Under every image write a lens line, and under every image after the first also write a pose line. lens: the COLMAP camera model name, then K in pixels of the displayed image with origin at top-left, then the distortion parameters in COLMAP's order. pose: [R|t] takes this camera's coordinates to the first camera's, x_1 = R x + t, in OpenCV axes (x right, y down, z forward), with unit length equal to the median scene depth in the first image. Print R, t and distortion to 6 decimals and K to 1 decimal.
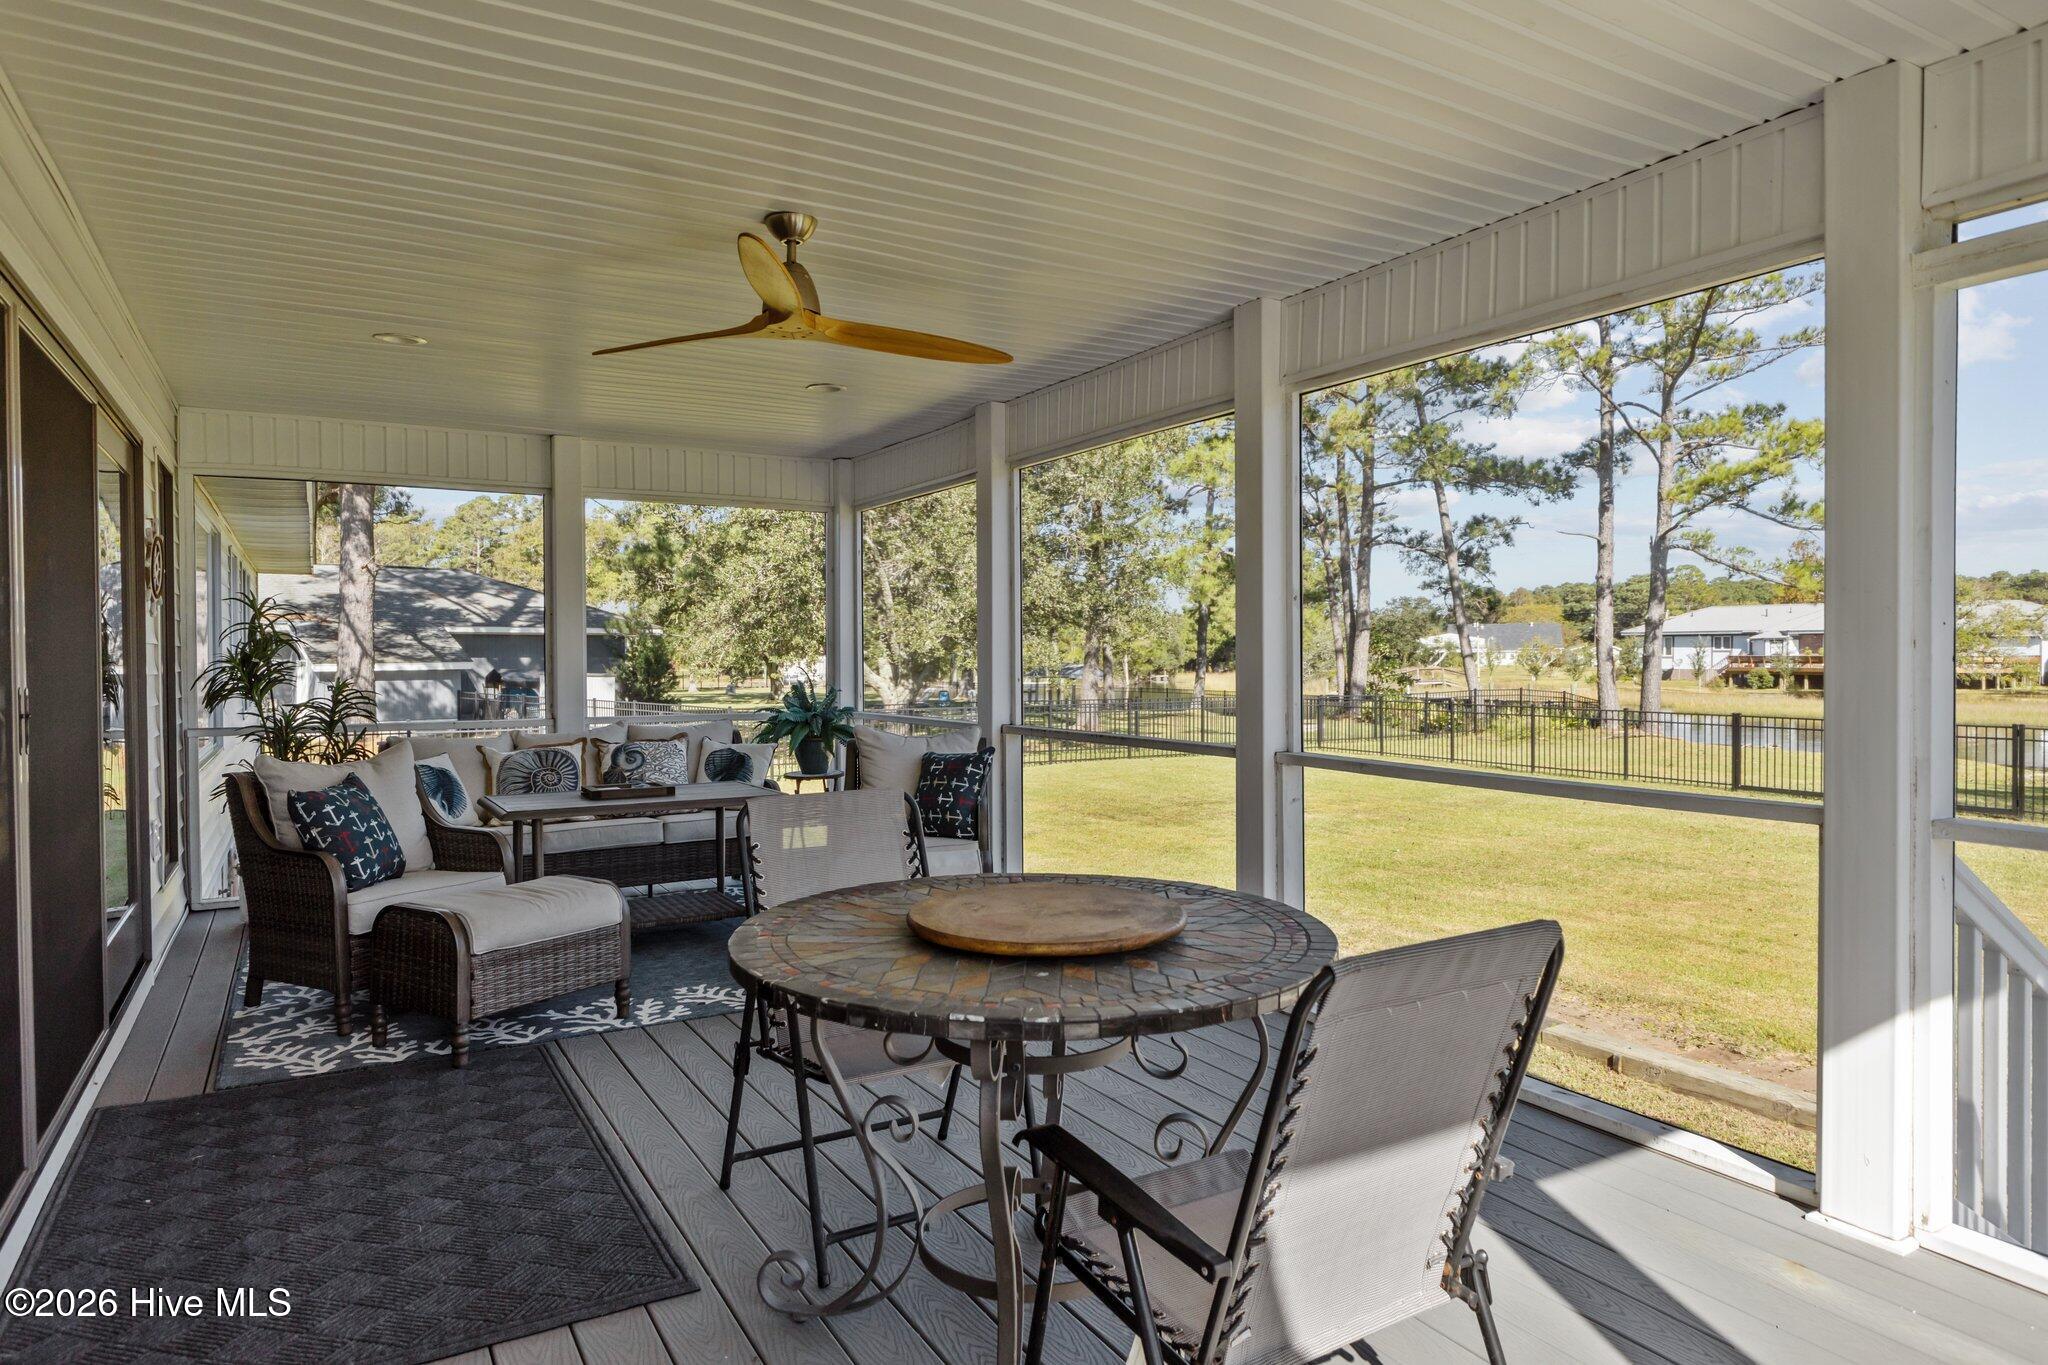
lens RADIAL K [[1242.9, 0, 1029.9], [0, 1242.9, 675.4], [0, 0, 1]] dist [-0.018484, -0.002143]
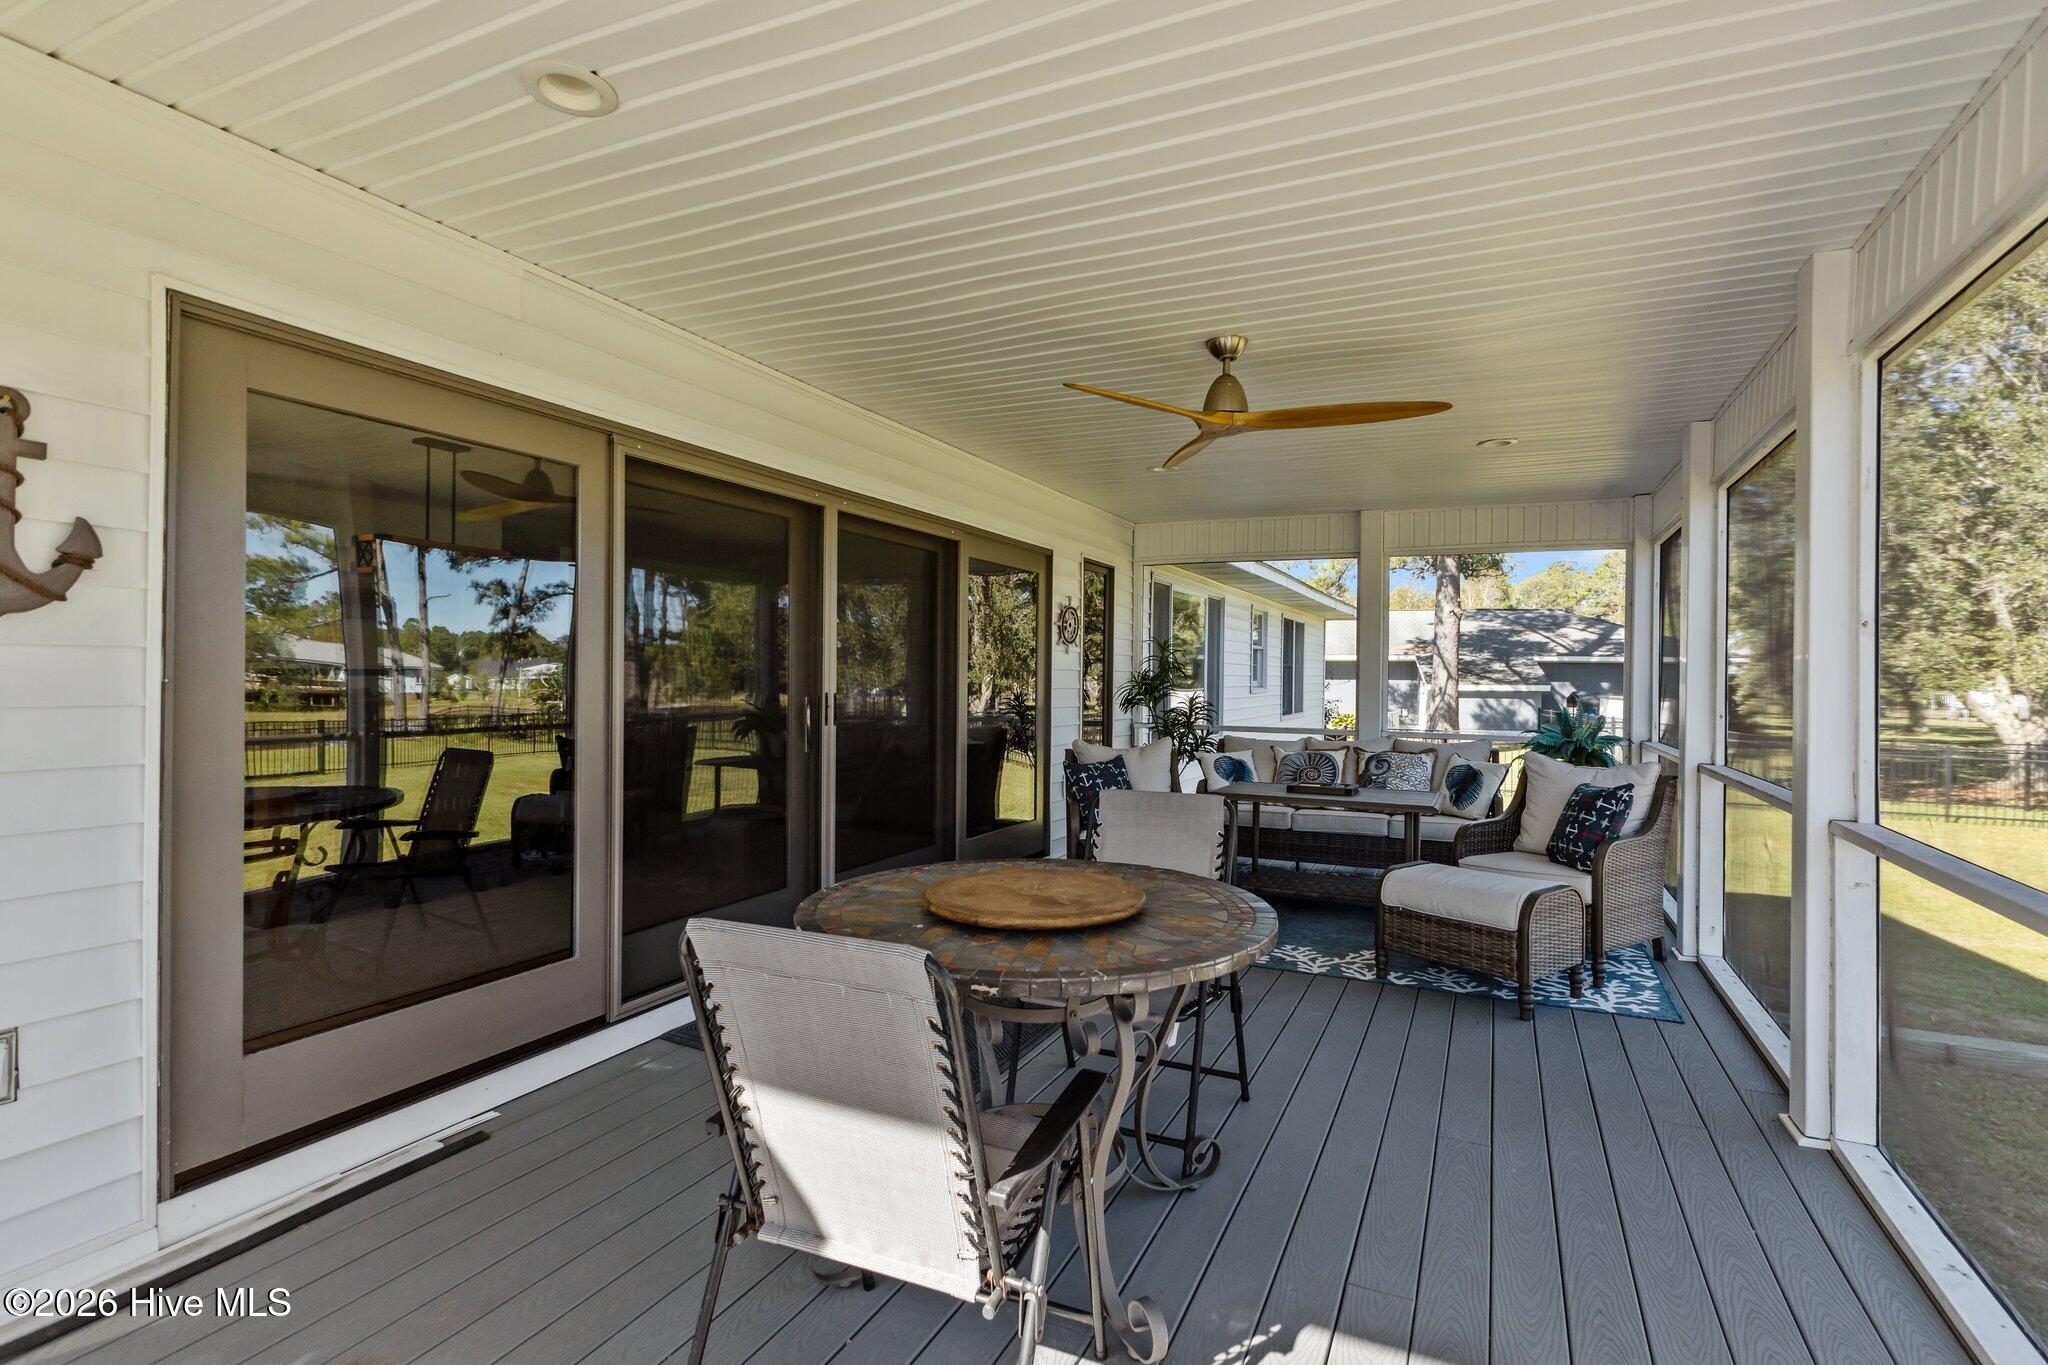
lens RADIAL K [[982.4, 0, 1035.2], [0, 982.4, 680.9], [0, 0, 1]] dist [0.006383, 0.000673]
pose [[0.565288, 0.017247, -0.824713, 0.075819], [-0.028380, 0.999596, 0.001452, -0.002392], [0.824405, 0.022584, 0.565549, 0.039505]]
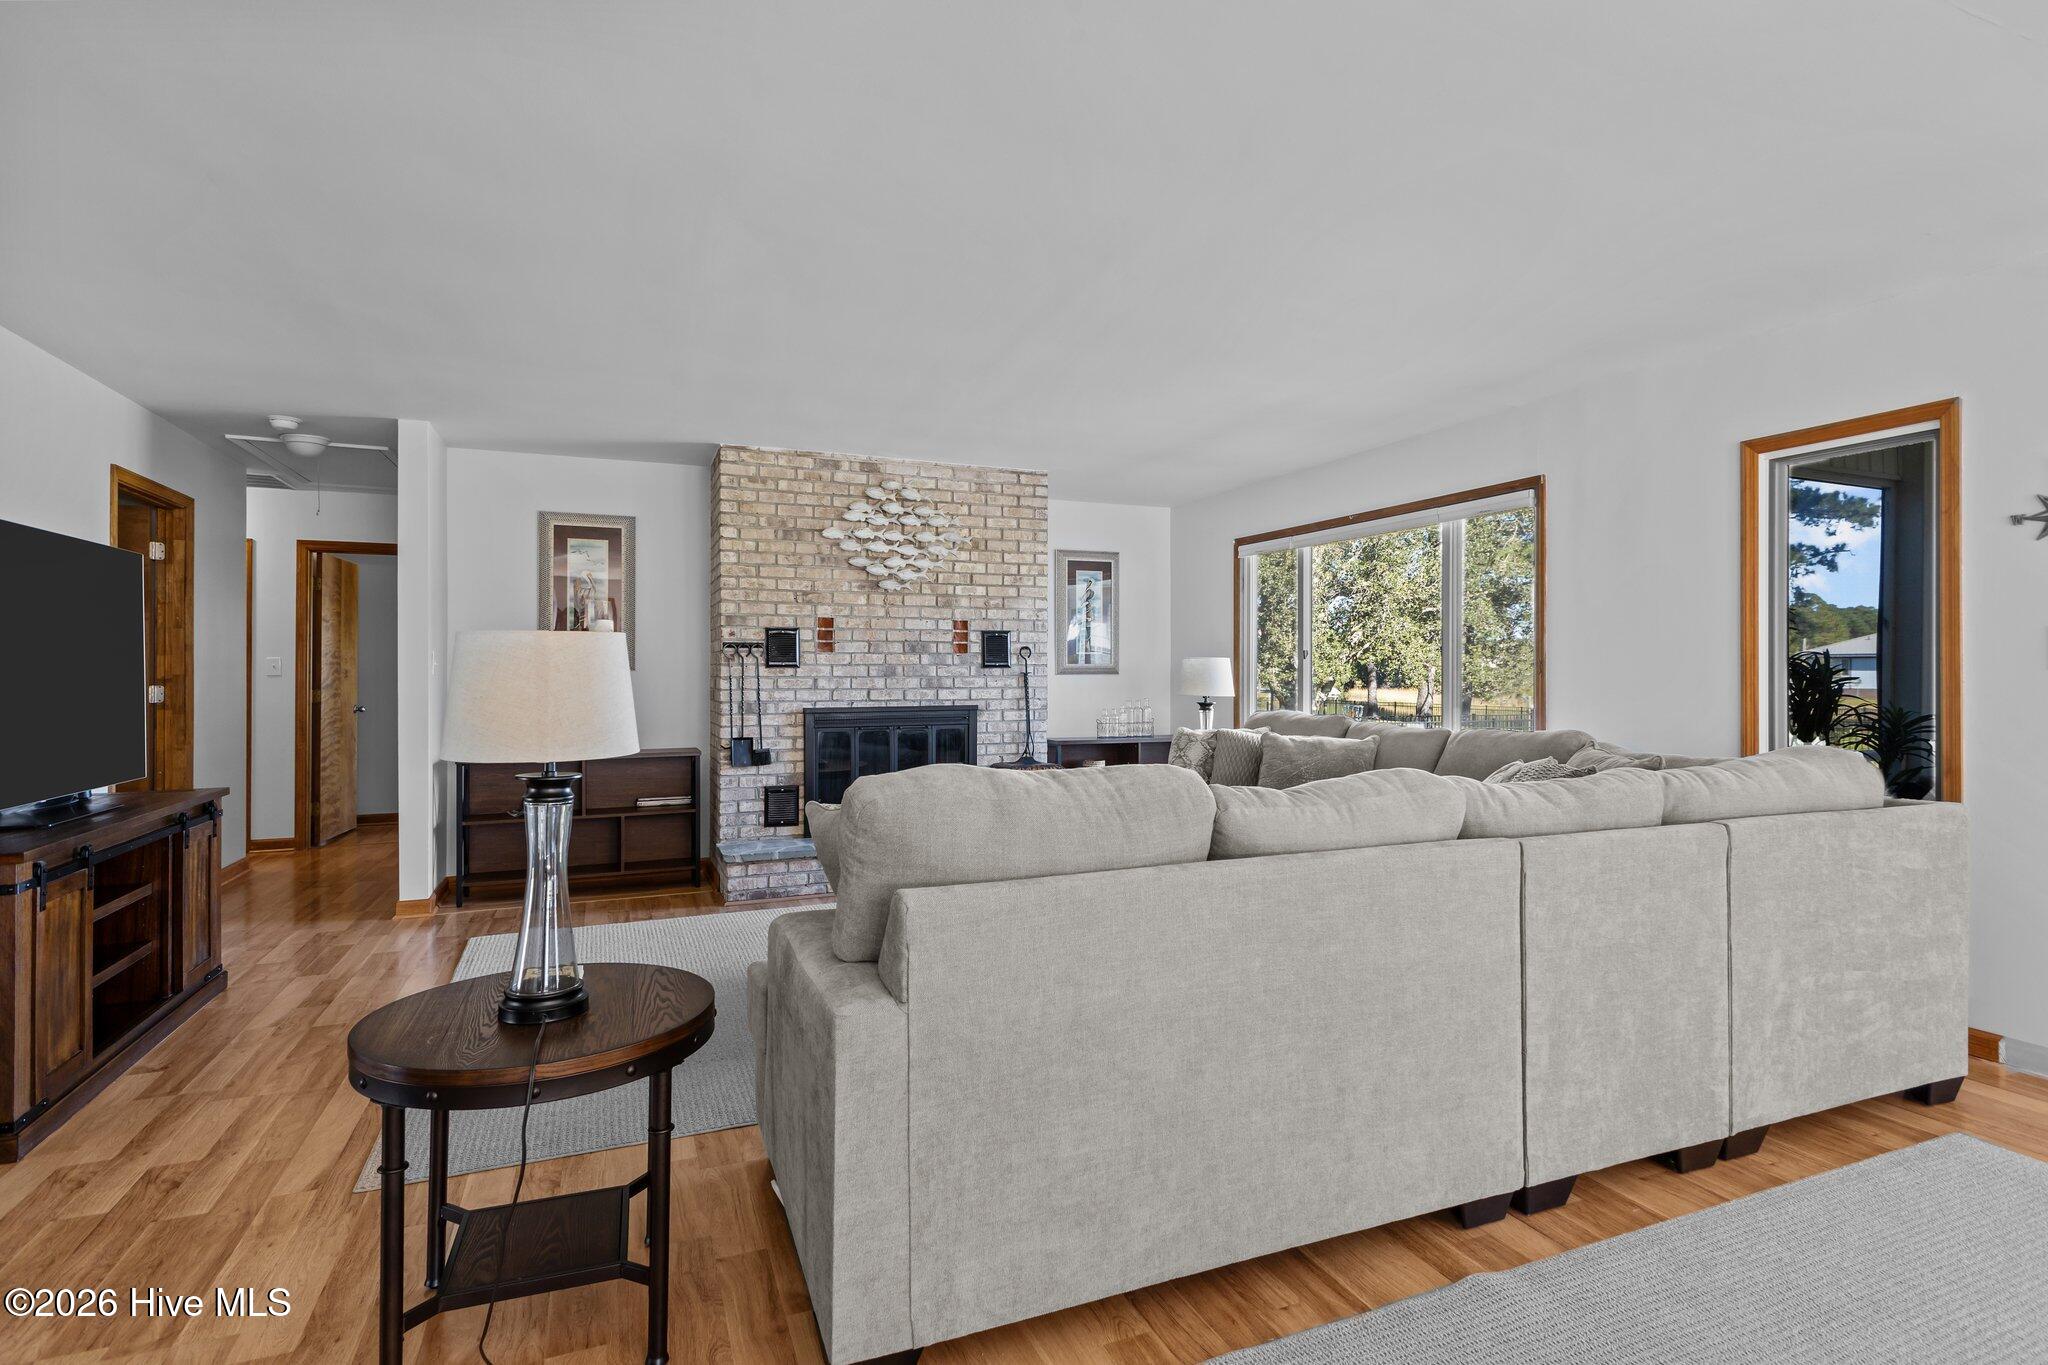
lens RADIAL K [[1024.9, 0, 1036.6], [0, 1024.9, 670.0], [0, 0, 1]] dist [0.006122, -0.002611]
pose [[0.991192, 0.006214, -0.132284, -0.250372], [-0.008552, 0.999817, -0.017113, -0.000661], [0.132154, 0.018093, 0.991064, 0.065762]]
